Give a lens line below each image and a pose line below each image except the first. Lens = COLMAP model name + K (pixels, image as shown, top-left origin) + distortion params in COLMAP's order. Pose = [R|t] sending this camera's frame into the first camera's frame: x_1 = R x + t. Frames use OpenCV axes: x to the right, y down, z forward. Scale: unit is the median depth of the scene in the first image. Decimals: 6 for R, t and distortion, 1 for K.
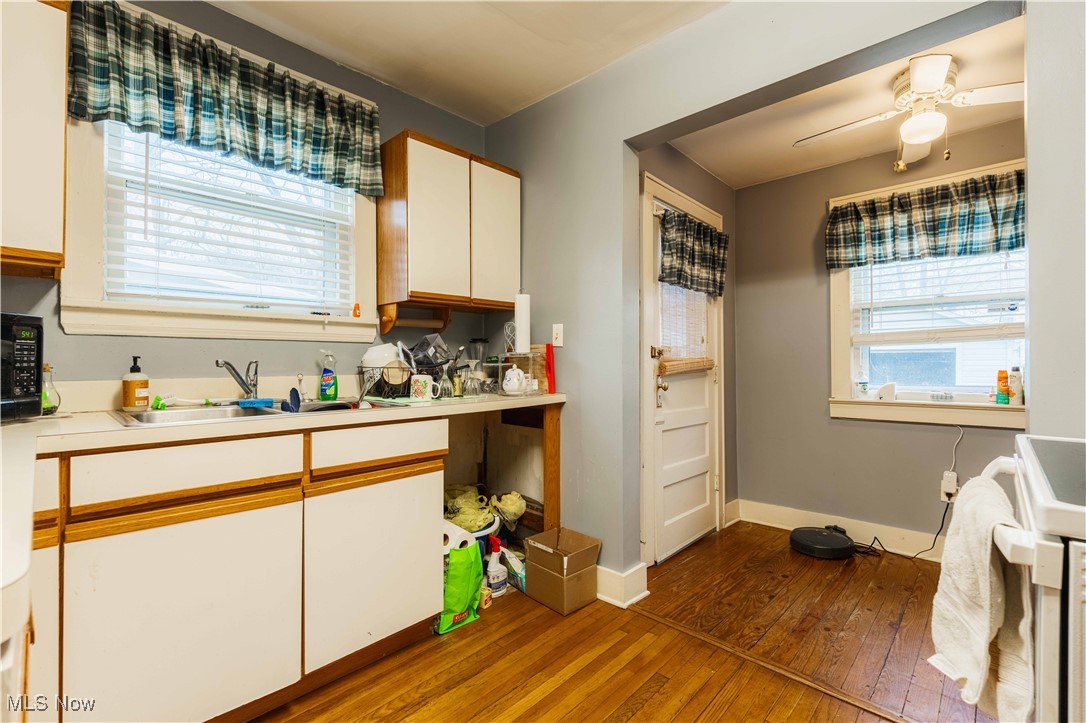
lens RADIAL K [[476.6, 0, 543.0], [0, 476.6, 361.5], [0, 0, 1]] dist [-0.000734, -0.000376]
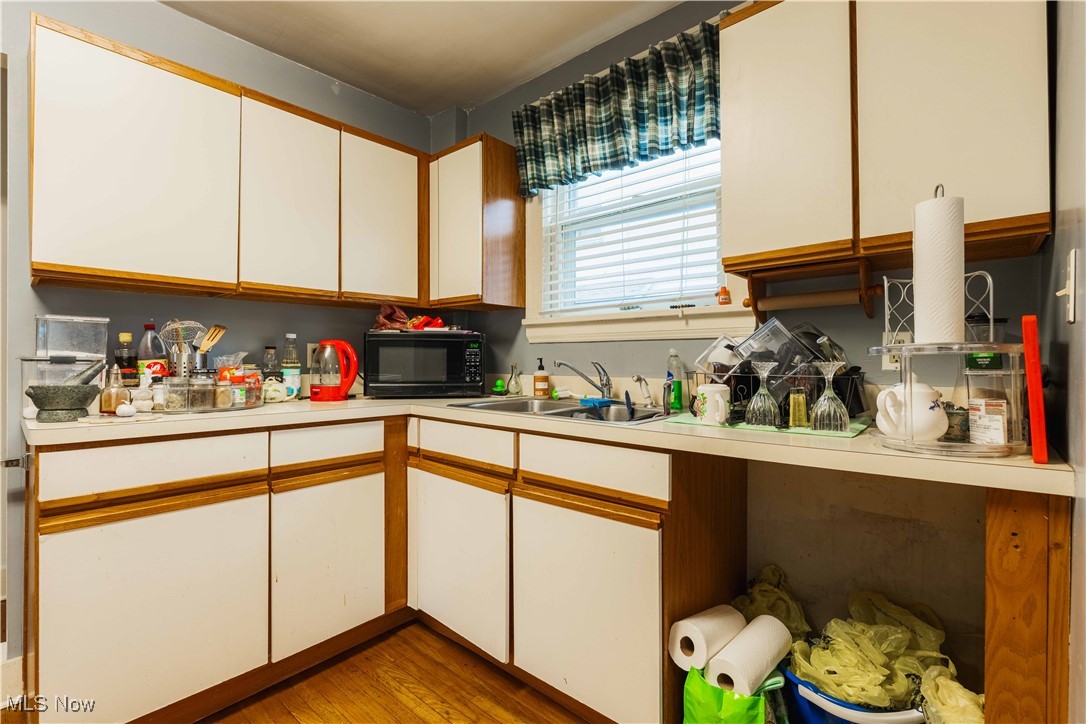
lens RADIAL K [[493.3, 0, 543.0], [0, 493.3, 362.0], [0, 0, 1]] dist [-0.003136, -0.000208]
pose [[0.040307, 0.006442, -0.999167, 0.434838], [-0.001182, 0.999979, 0.006399, -0.007068], [0.999187, 0.000923, 0.040314, 0.773556]]
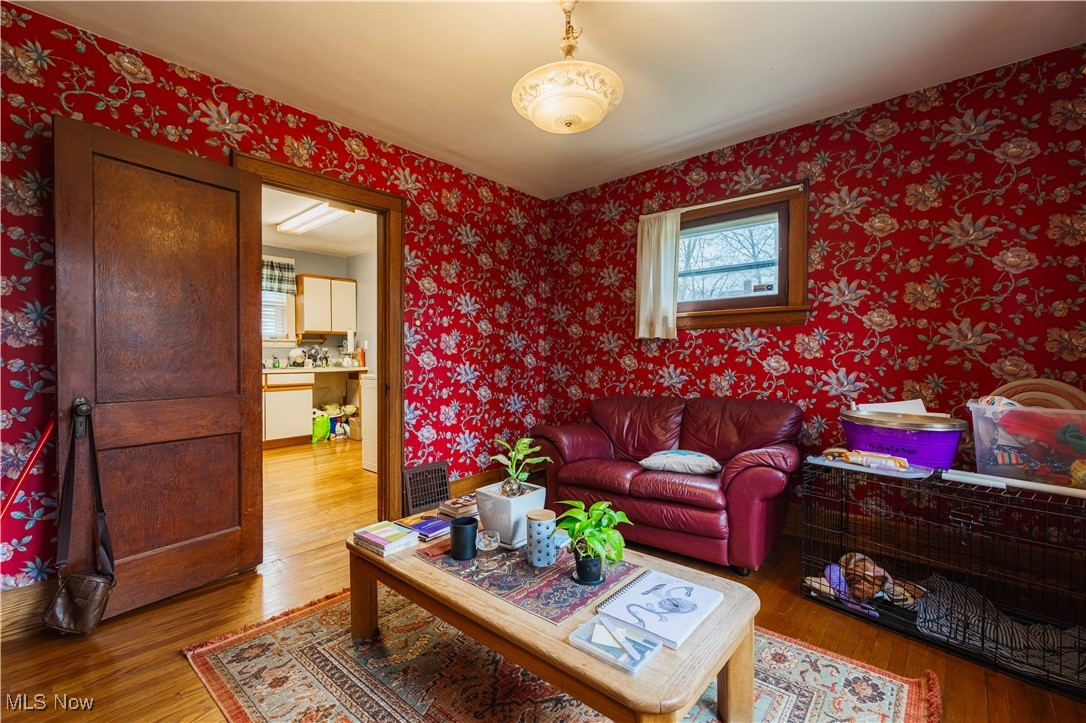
lens RADIAL K [[476.6, 0, 543.0], [0, 476.6, 361.5], [0, 0, 1]] dist [-0.000734, -0.000376]
pose [[0.999679, -0.000839, 0.025302, 1.162467], [0.000509, 0.999915, 0.013023, 0.003933], [-0.025311, -0.013006, 0.999595, -2.049468]]
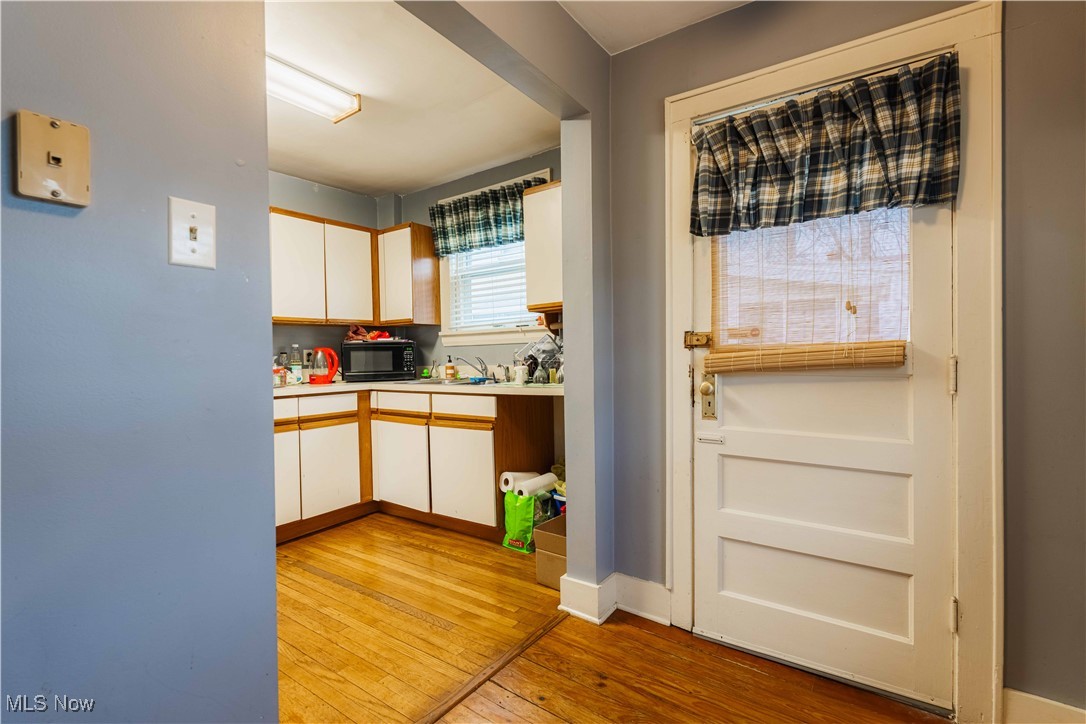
lens RADIAL K [[483.0, 0, 543.0], [0, 483.0, 362.0], [0, 0, 1]] dist [-0.003087, -0.000377]
pose [[0.151817, 0.011367, -0.988343, 1.215537], [0.023768, 0.999603, 0.015147, -0.003122], [0.988123, -0.025790, 0.151487, 0.888771]]
